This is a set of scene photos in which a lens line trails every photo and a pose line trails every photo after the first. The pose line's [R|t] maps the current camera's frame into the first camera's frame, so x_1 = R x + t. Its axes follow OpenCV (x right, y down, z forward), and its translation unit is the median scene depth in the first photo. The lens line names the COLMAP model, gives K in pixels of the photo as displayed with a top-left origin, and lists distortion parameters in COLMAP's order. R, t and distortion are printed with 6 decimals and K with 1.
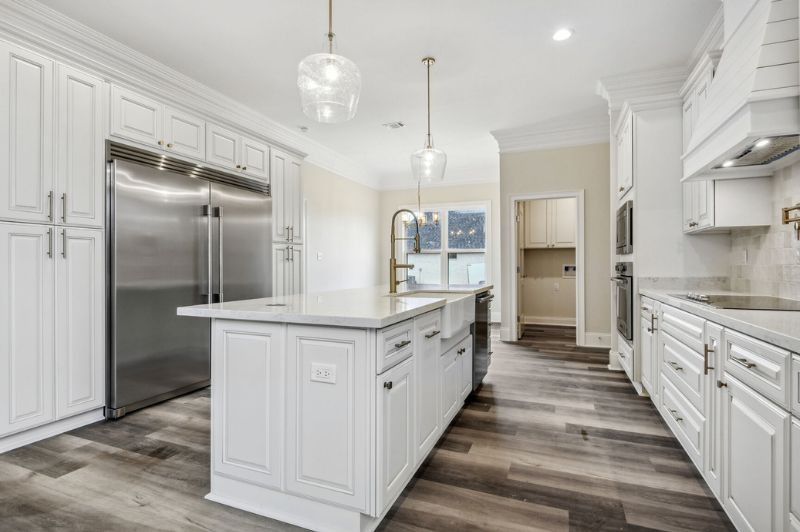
lens RADIAL K [[403.2, 0, 400.4], [0, 403.2, 265.7], [0, 0, 1]] dist [-0.000575, -0.000056]
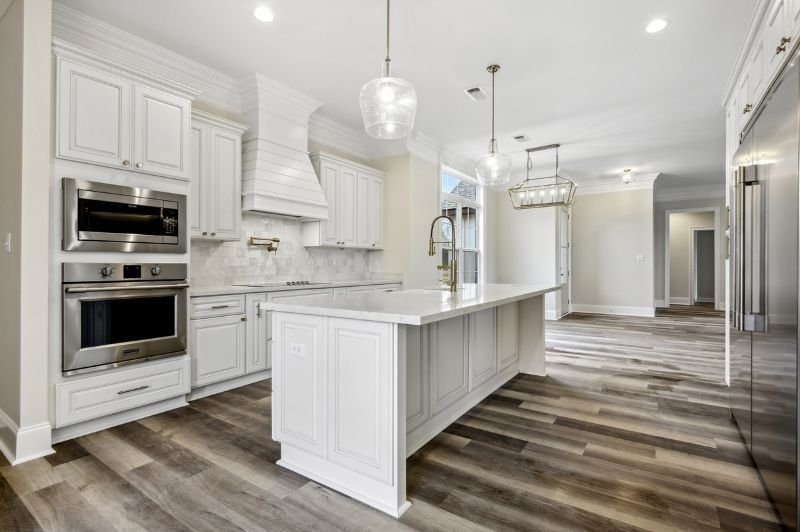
lens RADIAL K [[370.9, 0, 402.9], [0, 370.9, 265.3], [0, 0, 1]] dist [0.000045, -0.000119]
pose [[-0.978936, 0.003125, 0.204146, -0.100511], [0.003031, 0.999995, -0.000771, -0.003005], [-0.204147, -0.000136, -0.978940, 2.265590]]
